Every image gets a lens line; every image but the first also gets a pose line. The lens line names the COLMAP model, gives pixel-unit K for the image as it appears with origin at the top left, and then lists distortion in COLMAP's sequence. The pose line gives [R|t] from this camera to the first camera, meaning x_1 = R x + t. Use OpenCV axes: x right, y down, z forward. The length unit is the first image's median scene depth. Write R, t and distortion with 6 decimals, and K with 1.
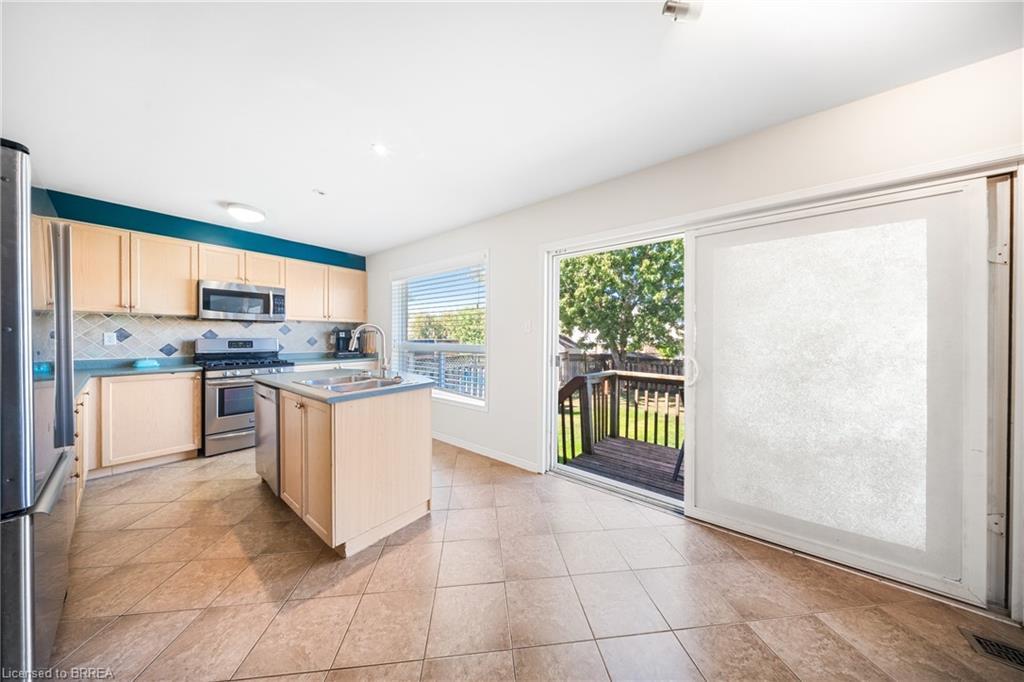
lens RADIAL K [[309.2, 0, 515.3], [0, 309.2, 338.3], [0, 0, 1]] dist [0.001522, -0.000027]
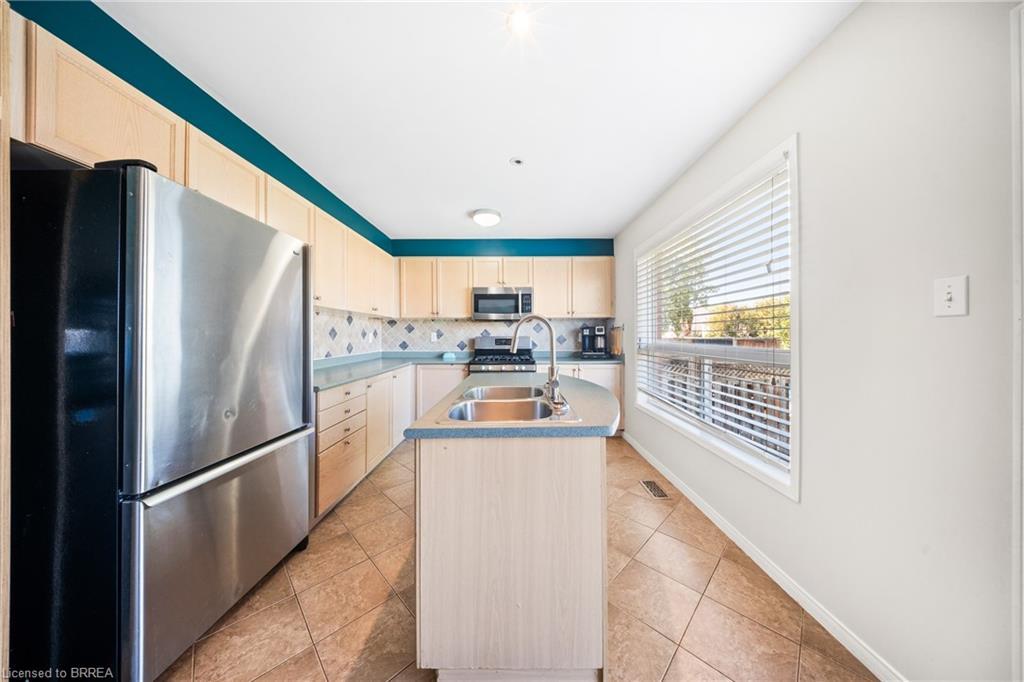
lens RADIAL K [[309.2, 0, 512.8], [0, 309.2, 333.1], [0, 0, 1]] dist [0.001522, -0.000027]
pose [[0.603653, -0.010314, -0.797180, 0.017976], [0.001991, 0.999933, -0.011429, 0.000487], [0.797244, 0.005312, 0.603633, 0.366681]]
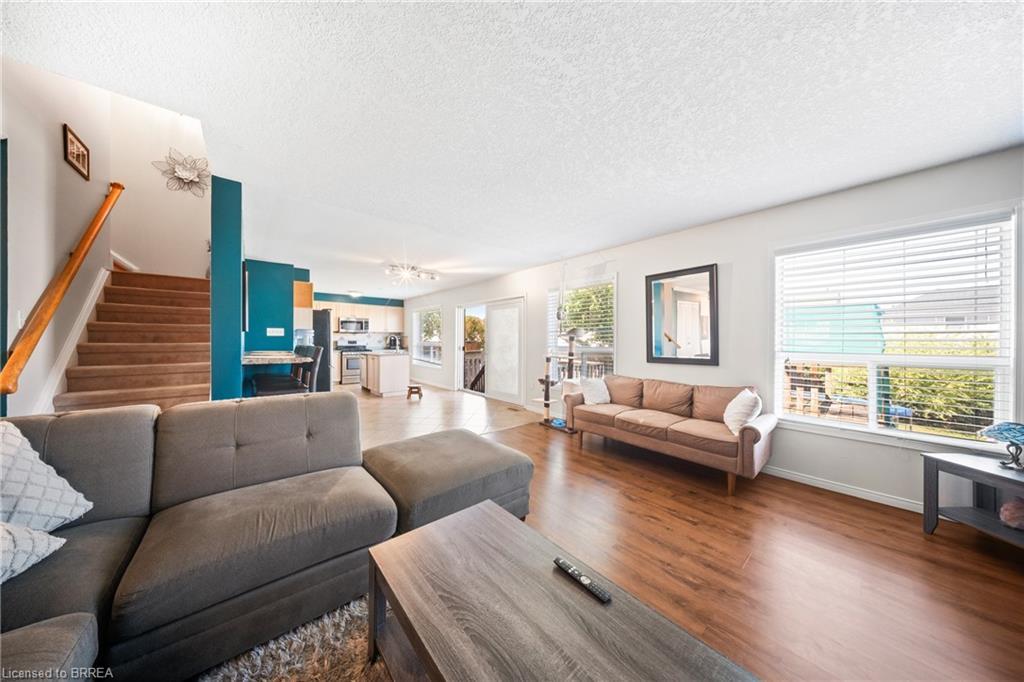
lens RADIAL K [[309.2, 0, 517.2], [0, 309.2, 338.2], [0, 0, 1]] dist [0.001522, -0.000027]
pose [[0.981659, -0.003789, -0.190609, 0.836959], [0.002155, 0.999959, -0.008781, 0.010102], [0.190634, 0.008209, 0.981627, -1.125454]]
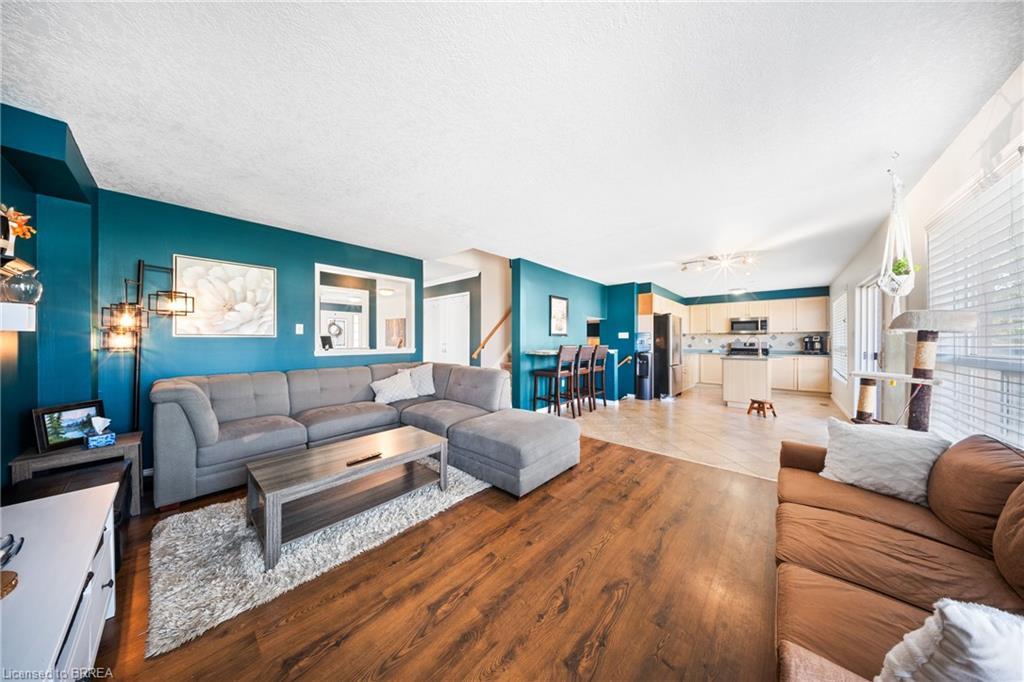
lens RADIAL K [[309.2, 0, 509.1], [0, 309.2, 341.3], [0, 0, 1]] dist [0.001522, -0.000027]
pose [[-0.063785, -0.004650, -0.997953, 1.385186], [-0.006027, 0.999973, -0.004274, 0.014839], [0.997945, 0.005742, -0.063811, -0.531581]]
